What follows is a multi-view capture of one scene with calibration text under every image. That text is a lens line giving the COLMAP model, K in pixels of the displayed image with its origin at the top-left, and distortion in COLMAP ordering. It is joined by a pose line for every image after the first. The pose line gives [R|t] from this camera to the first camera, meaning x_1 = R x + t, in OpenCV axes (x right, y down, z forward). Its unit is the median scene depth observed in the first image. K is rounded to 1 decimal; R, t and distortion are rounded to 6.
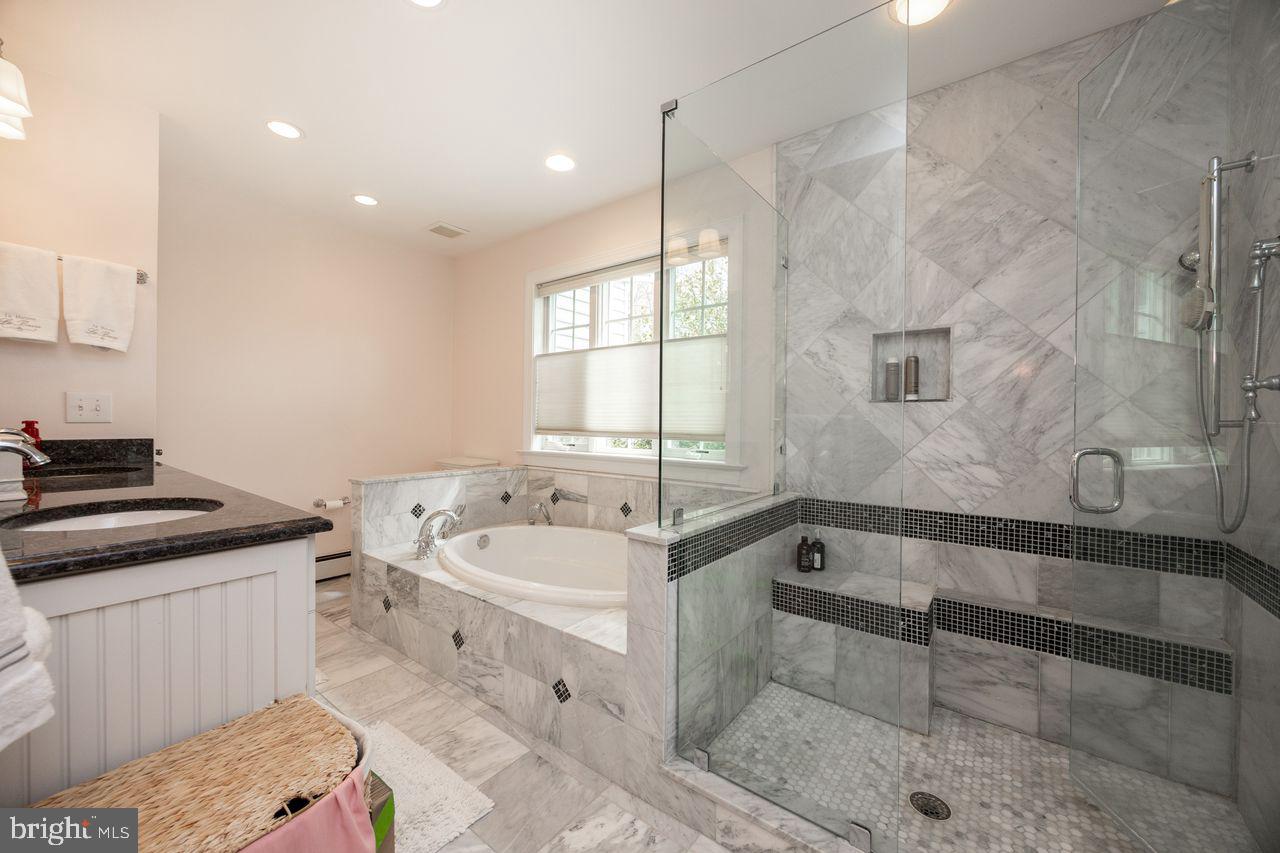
lens RADIAL K [[484.3, 0, 644.3], [0, 484.3, 423.0], [0, 0, 1]] dist [-0.000905, -0.000174]
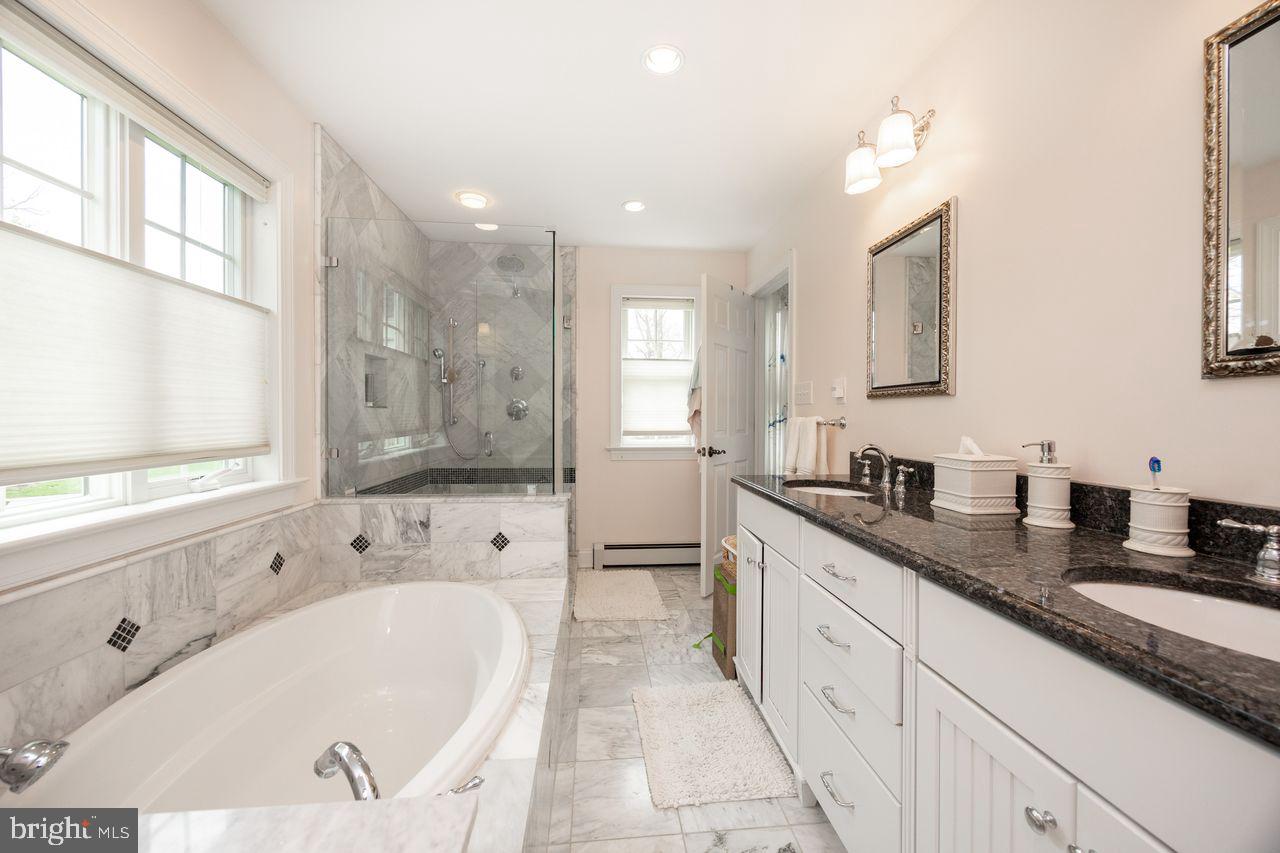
lens RADIAL K [[484.3, 0, 639.8], [0, 484.3, 425.9], [0, 0, 1]] dist [-0.000905, -0.000174]
pose [[-0.687696, -0.012296, 0.725895, -0.946284], [-0.003882, 0.999905, 0.013260, -0.024162], [-0.725988, 0.006301, -0.687678, 1.354683]]
